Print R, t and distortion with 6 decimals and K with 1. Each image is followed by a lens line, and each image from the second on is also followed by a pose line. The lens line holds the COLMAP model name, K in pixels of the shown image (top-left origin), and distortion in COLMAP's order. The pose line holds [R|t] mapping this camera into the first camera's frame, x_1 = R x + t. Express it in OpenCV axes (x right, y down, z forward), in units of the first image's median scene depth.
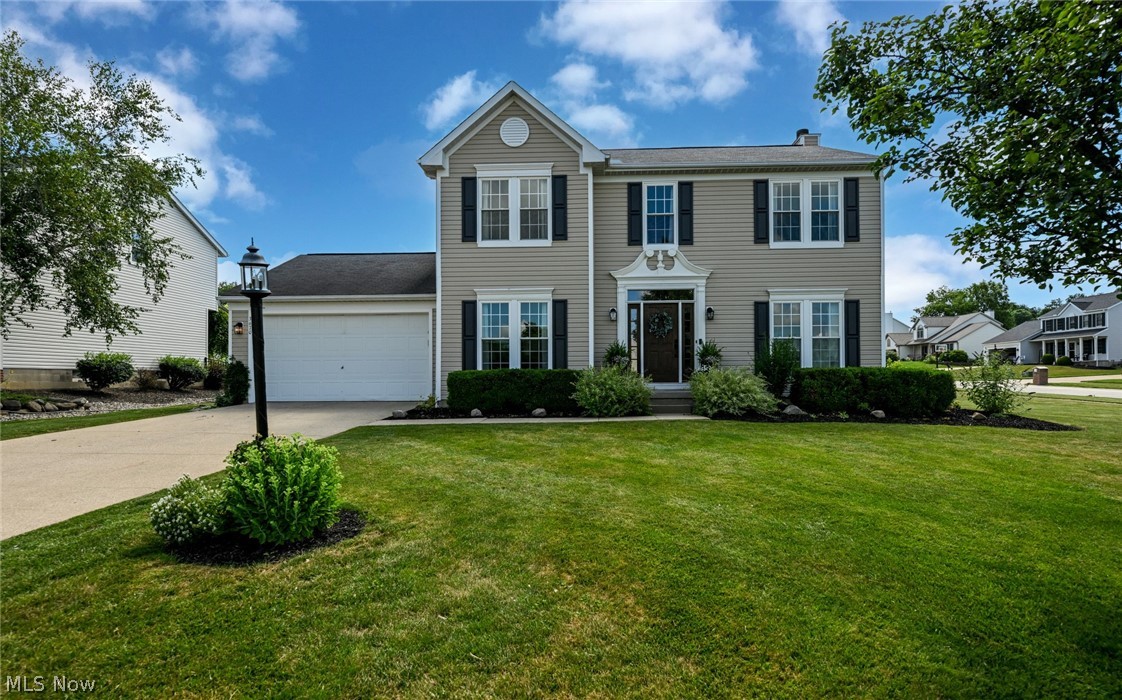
lens RADIAL K [[523.0, 0, 559.8], [0, 523.0, 368.6], [0, 0, 1]] dist [0.002019, 0.000252]
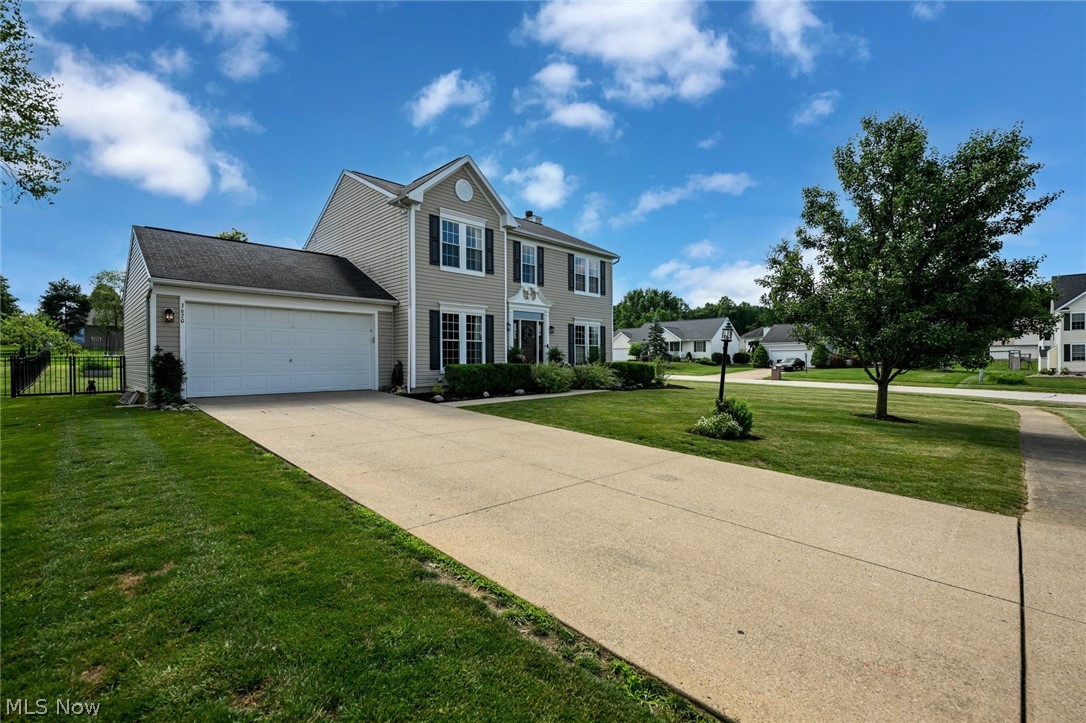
lens RADIAL K [[510.5, 0, 543.0], [0, 510.5, 361.5], [0, 0, 1]] dist [-0.001419, -0.000168]
pose [[0.660894, 0.005955, 0.750455, -0.935511], [-0.001624, 0.999978, -0.006504, 0.005267], [-0.750477, 0.003080, 0.660889, -0.040168]]
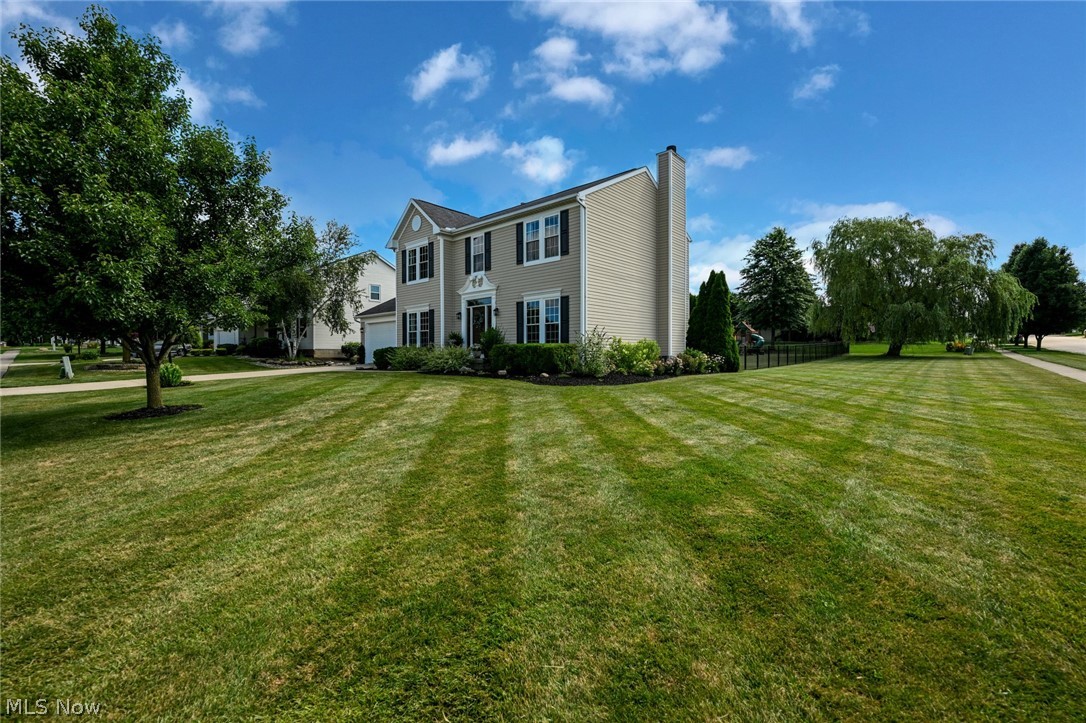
lens RADIAL K [[422.5, 0, 544.0], [0, 422.5, 345.4], [0, 0, 1]] dist [0.000116, -0.000001]
pose [[0.796430, -0.013794, -0.604573, 1.189302], [0.022079, 0.999737, 0.006275, -0.006597], [0.604327, -0.018346, 0.796525, 0.046931]]
